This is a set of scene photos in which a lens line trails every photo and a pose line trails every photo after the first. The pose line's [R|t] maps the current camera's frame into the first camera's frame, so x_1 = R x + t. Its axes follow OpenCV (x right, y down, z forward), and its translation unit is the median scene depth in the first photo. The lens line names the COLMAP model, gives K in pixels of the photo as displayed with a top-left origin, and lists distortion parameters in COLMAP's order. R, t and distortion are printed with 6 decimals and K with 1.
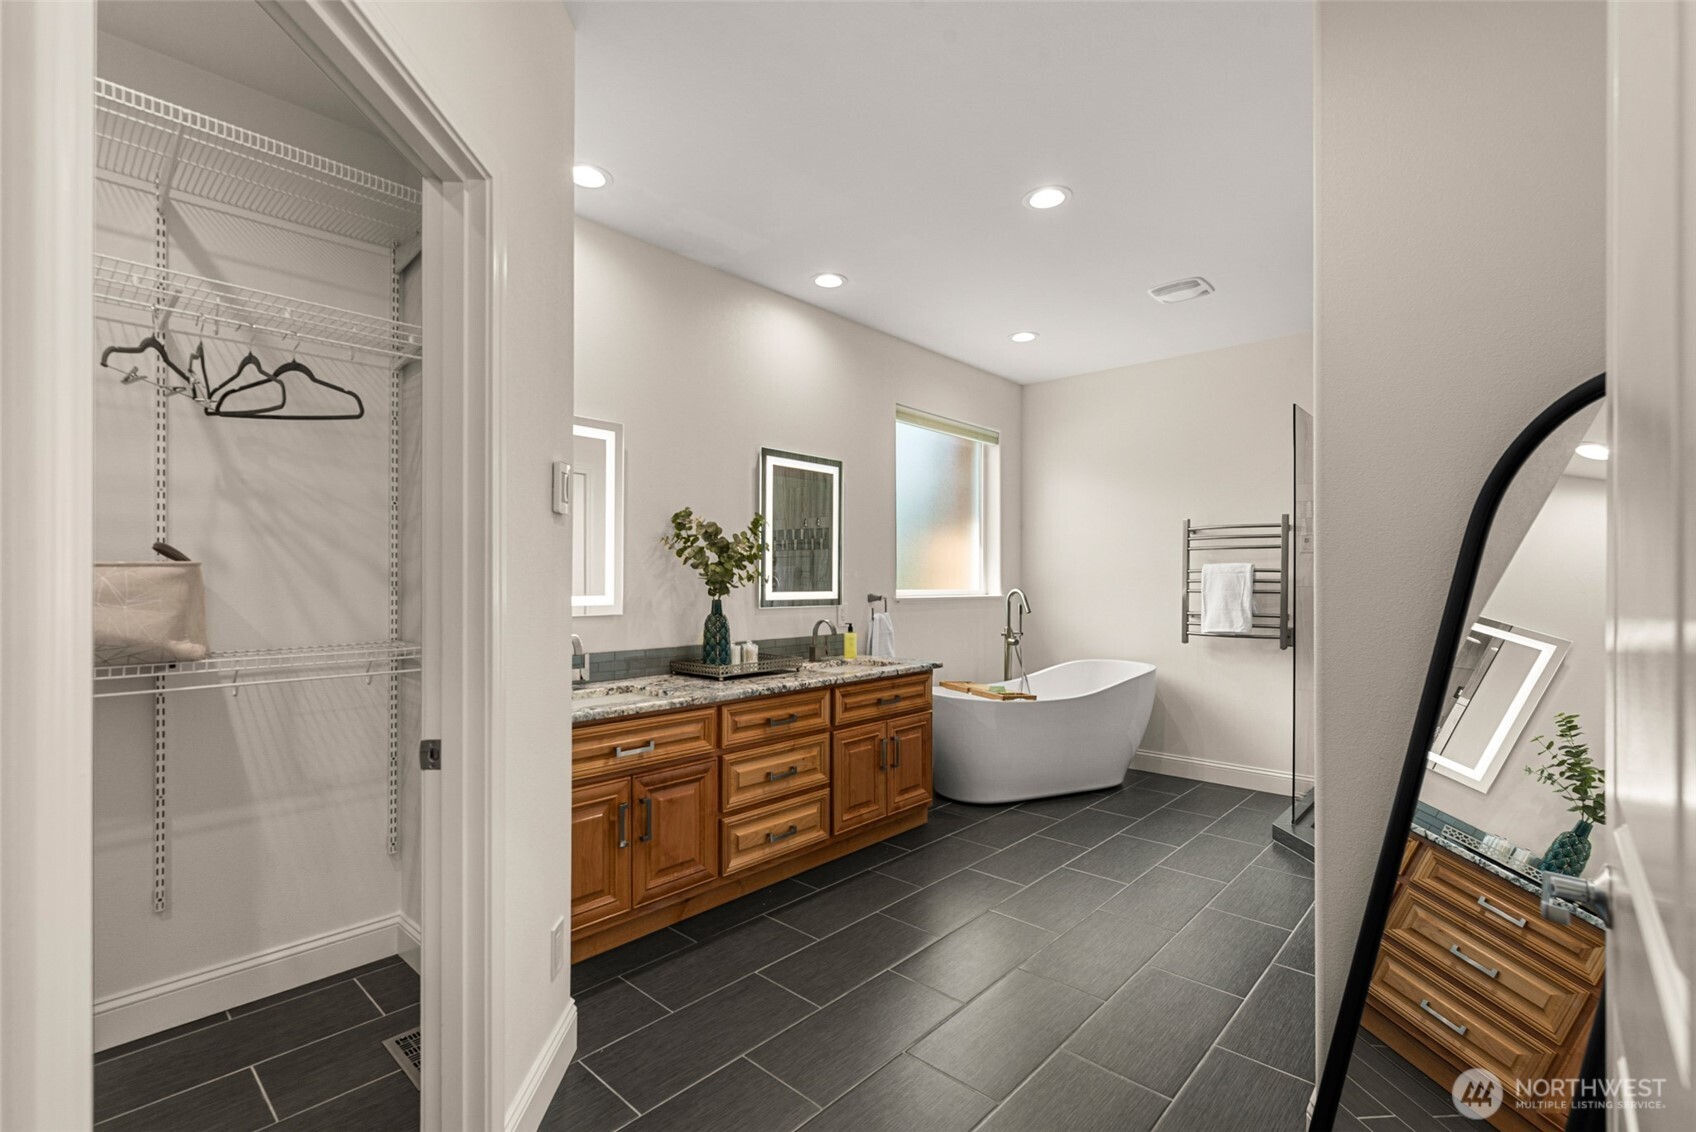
lens RADIAL K [[747.4, 0, 836.8], [0, 747.4, 569.8], [0, 0, 1]] dist [0.001295, -0.000228]
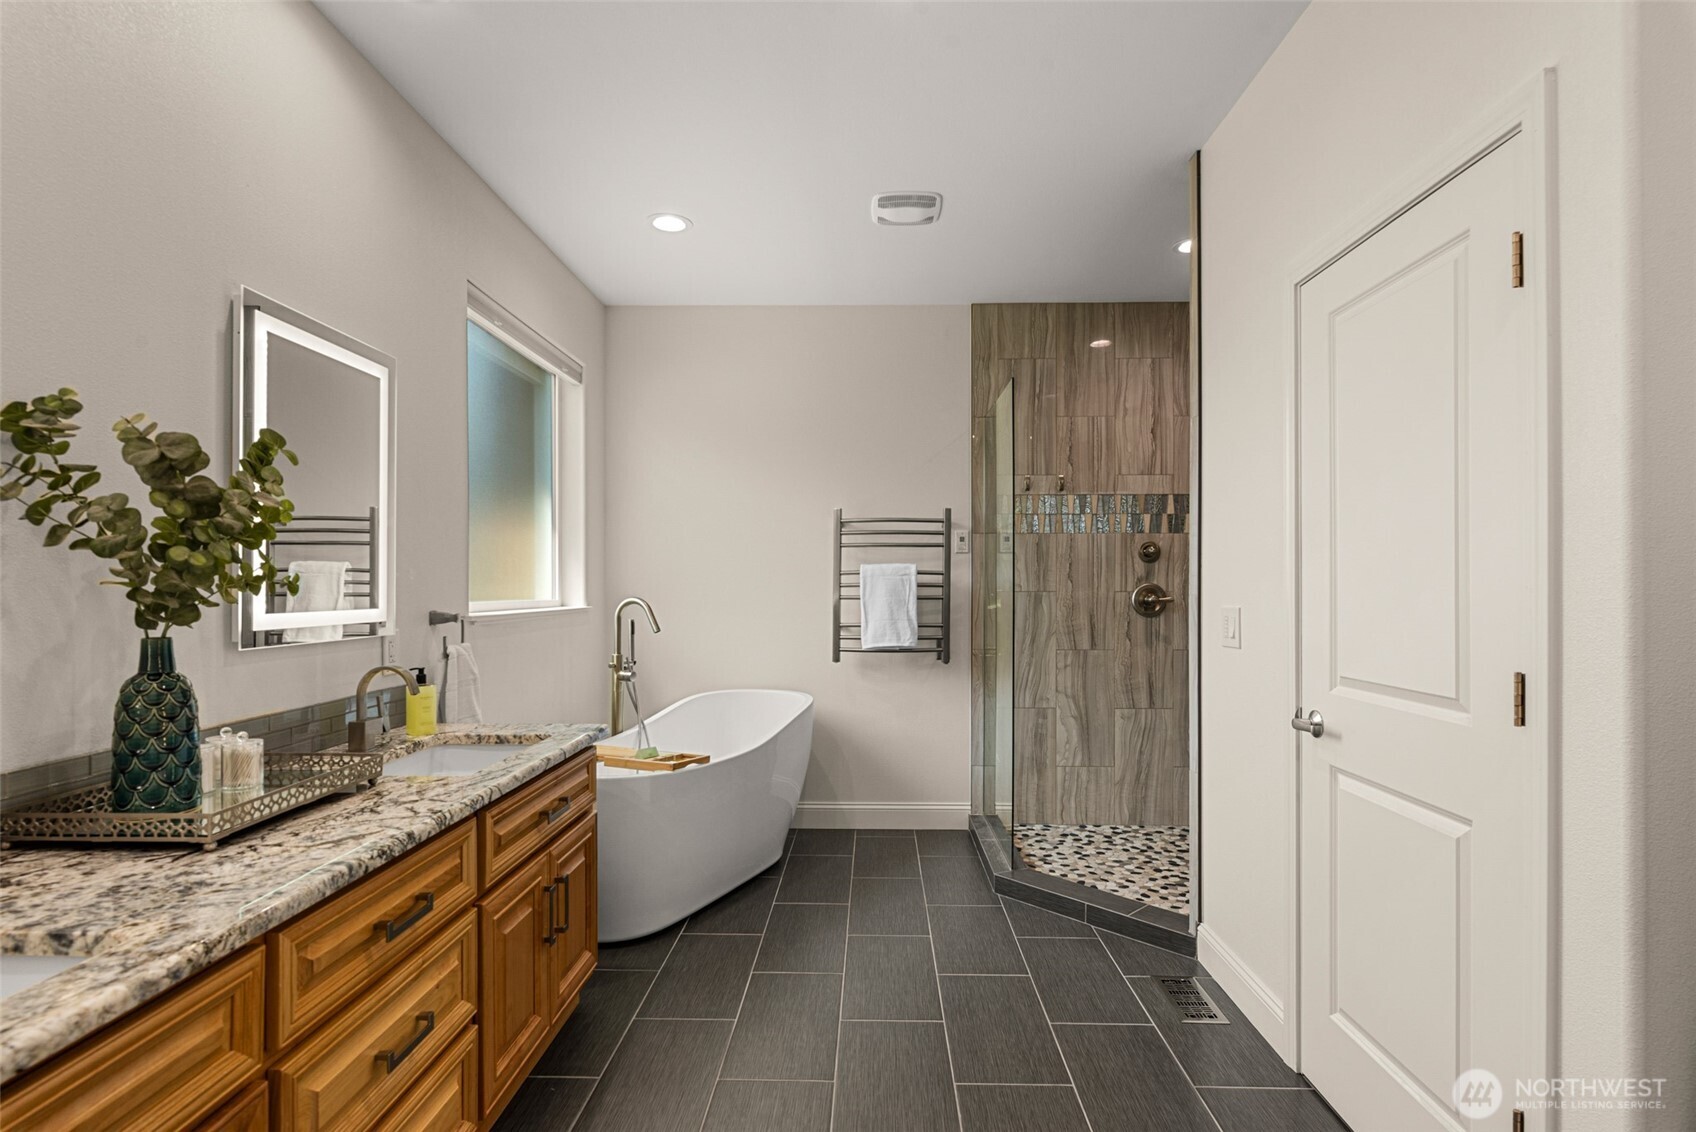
lens RADIAL K [[857.2, 0, 855.5], [0, 857.2, 576.7], [0, 0, 1]] dist [0.004121, 0.001496]
pose [[0.749665, 0.003545, 0.661808, -0.159668], [-0.007572, 0.999966, 0.003221, 0.003271], [-0.661774, -0.007426, 0.749666, 0.360958]]
